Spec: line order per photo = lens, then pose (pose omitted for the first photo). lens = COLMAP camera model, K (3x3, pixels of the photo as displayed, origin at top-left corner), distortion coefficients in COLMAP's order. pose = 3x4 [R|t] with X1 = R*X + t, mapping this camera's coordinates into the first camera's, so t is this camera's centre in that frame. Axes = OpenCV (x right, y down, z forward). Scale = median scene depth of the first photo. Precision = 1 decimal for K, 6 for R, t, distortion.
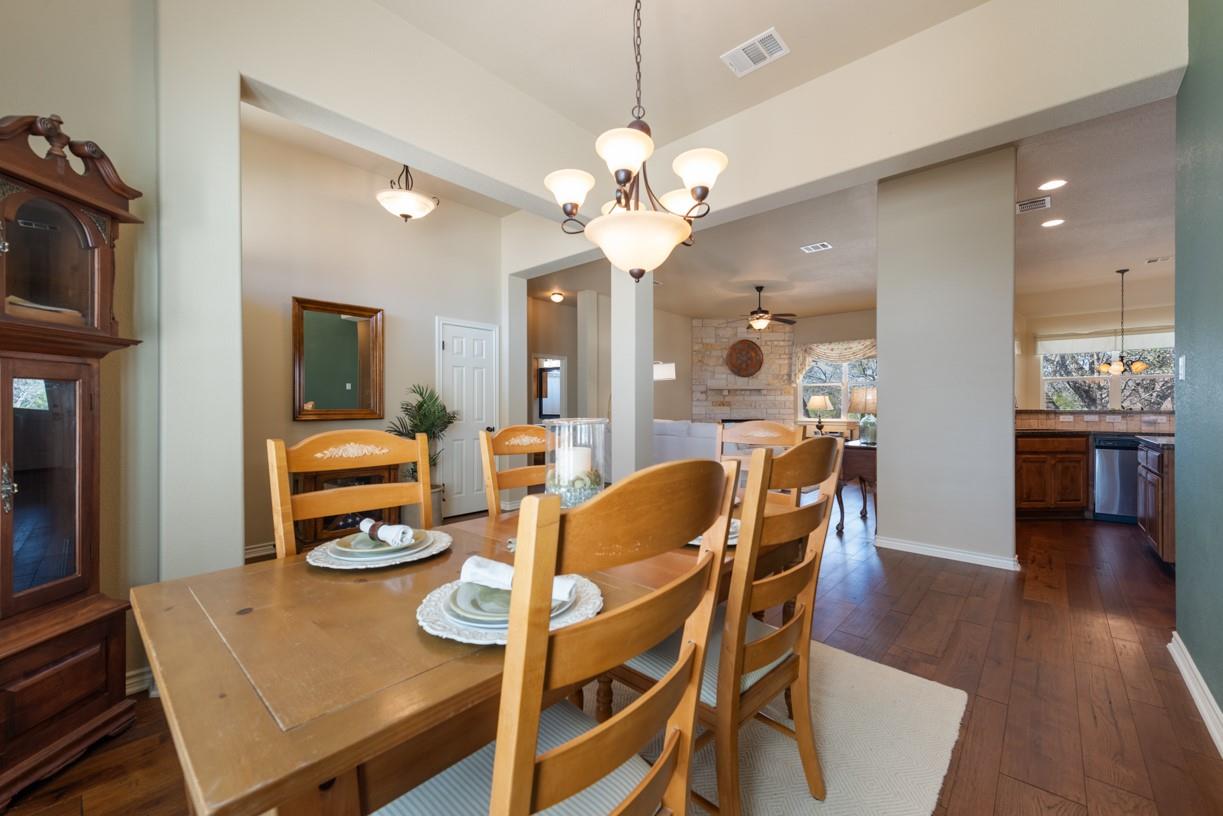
lens RADIAL K [[483.7, 0, 613.0], [0, 483.7, 407.8], [0, 0, 1]] dist [0.006701, -0.001736]
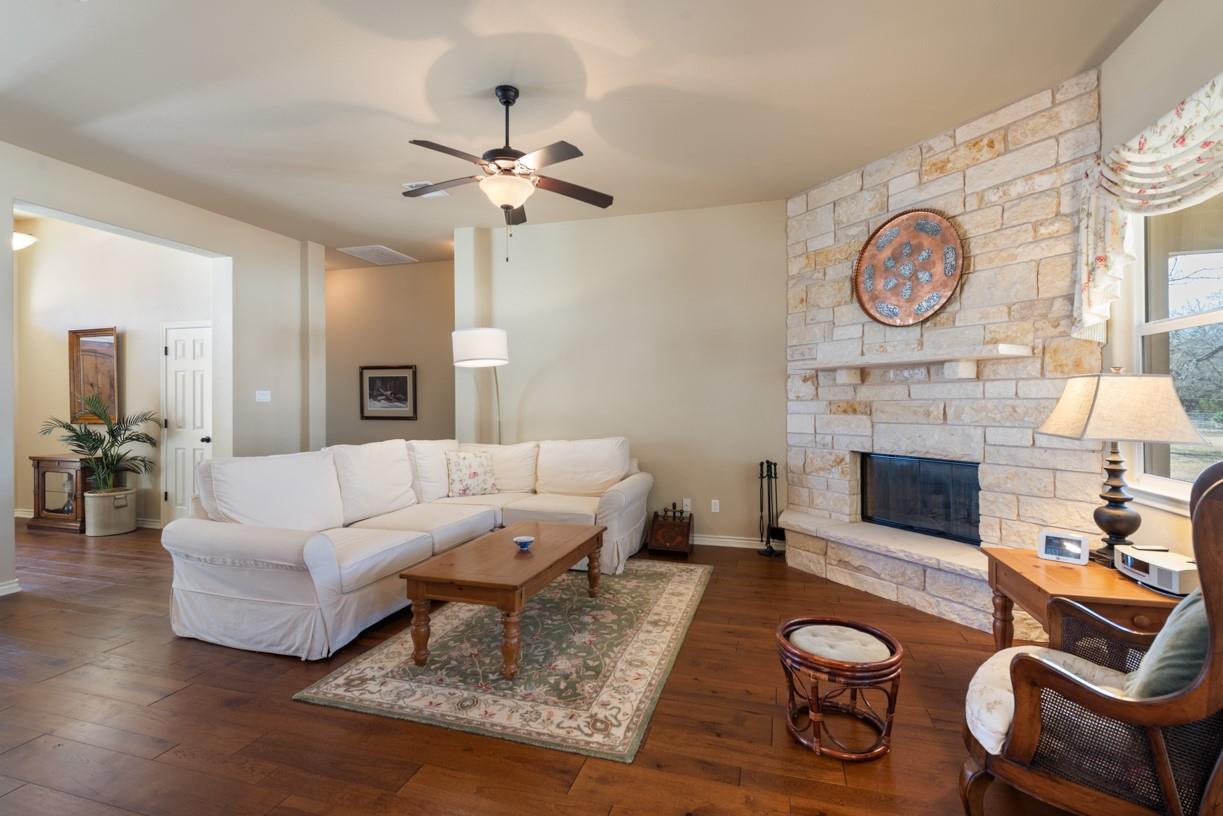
lens RADIAL K [[561.1, 0, 610.1], [0, 561.1, 402.7], [0, 0, 1]] dist [-0.002467, -0.000270]
pose [[0.420026, 0.002010, -0.907510, 0.542926], [-0.000151, 0.999998, 0.002145, -0.013423], [0.907512, -0.000764, 0.420025, 0.676927]]
